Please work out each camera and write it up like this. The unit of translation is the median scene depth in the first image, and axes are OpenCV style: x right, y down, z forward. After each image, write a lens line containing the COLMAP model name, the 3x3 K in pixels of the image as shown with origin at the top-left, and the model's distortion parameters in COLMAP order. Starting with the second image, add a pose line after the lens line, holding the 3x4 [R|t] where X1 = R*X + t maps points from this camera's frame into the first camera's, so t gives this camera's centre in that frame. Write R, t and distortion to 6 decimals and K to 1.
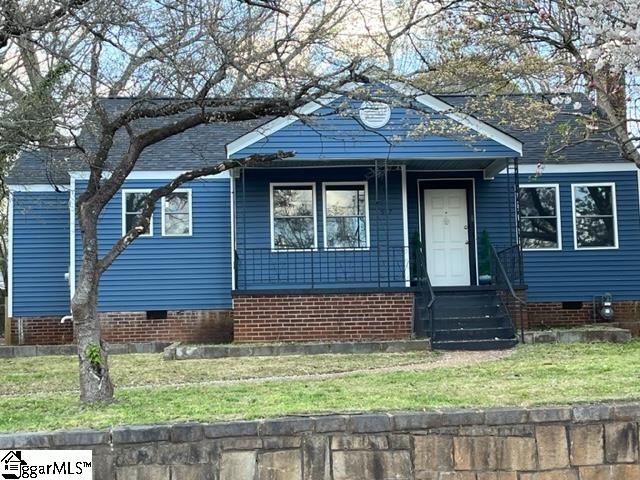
lens RADIAL K [[1071.4, 0, 322.2], [0, 1071.4, 239.4], [0, 0, 1]] dist [0.105354, 0.000000]
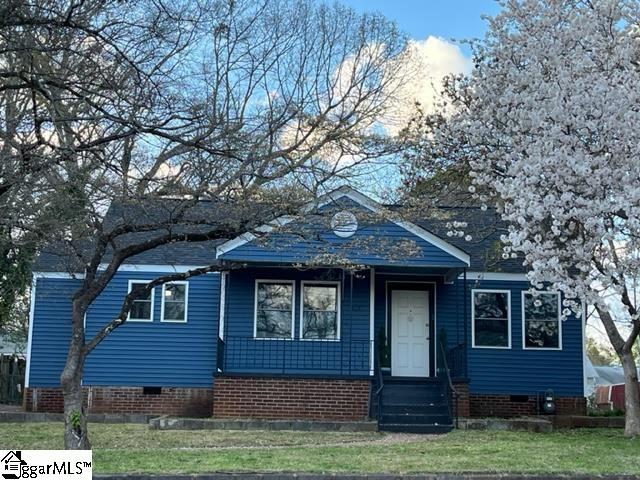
lens RADIAL K [[1071.4, 0, 318.0], [0, 1071.4, 239.6], [0, 0, 1]] dist [0.105354, 0.000000]
pose [[0.998436, 0.039347, -0.039710, 0.066050], [-0.042270, 0.996236, -0.075672, -0.011454], [0.036583, 0.077232, 0.996342, -0.159190]]
